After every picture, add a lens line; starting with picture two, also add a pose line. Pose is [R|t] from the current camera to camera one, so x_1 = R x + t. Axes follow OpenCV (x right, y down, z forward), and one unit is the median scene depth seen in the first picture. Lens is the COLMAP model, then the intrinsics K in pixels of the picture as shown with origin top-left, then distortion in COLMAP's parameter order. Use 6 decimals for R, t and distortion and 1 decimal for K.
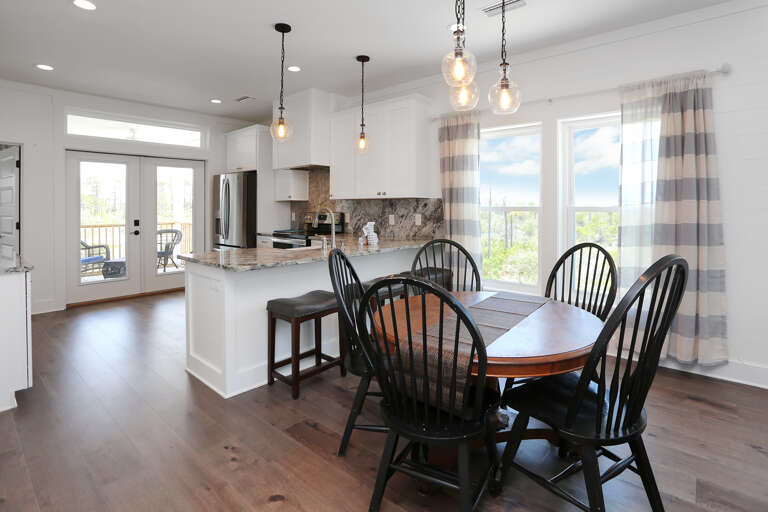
lens RADIAL K [[389.5, 0, 386.2], [0, 389.5, 207.9], [0, 0, 1]] dist [-0.069157, 0.031727]
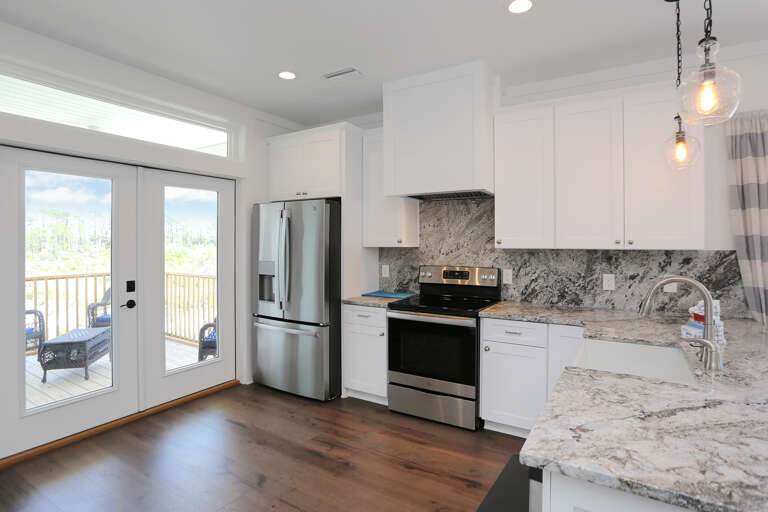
lens RADIAL K [[409.9, 0, 383.5], [0, 409.9, 242.1], [0, 0, 1]] dist [-0.044572, 0.000228]
pose [[0.987519, 0.006823, 0.157349, -0.501224], [-0.006214, 0.999971, -0.004359, -0.032192], [-0.157375, 0.003327, 0.987533, 0.471308]]
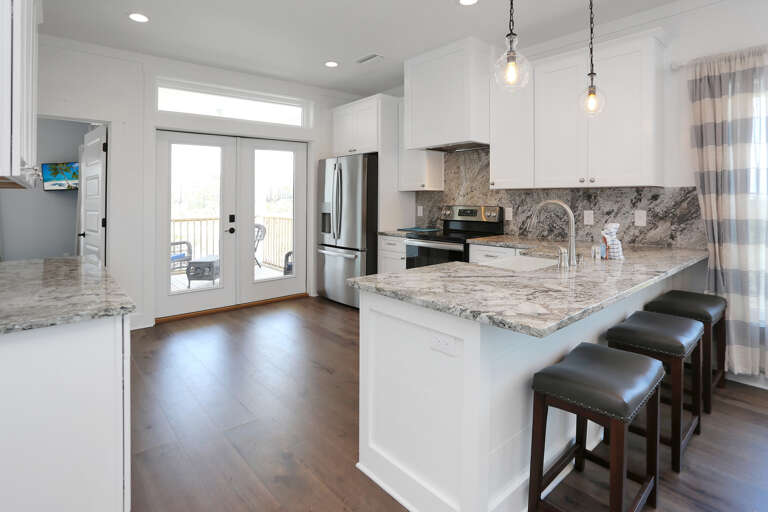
lens RADIAL K [[402.1, 0, 378.7], [0, 402.1, 195.6], [0, 0, 1]] dist [-0.063048, 0.031133]
pose [[0.988704, -0.001282, -0.149879, -0.286495], [0.000386, 0.999982, -0.006007, -0.005679], [0.149884, 0.005881, 0.988686, 0.264852]]
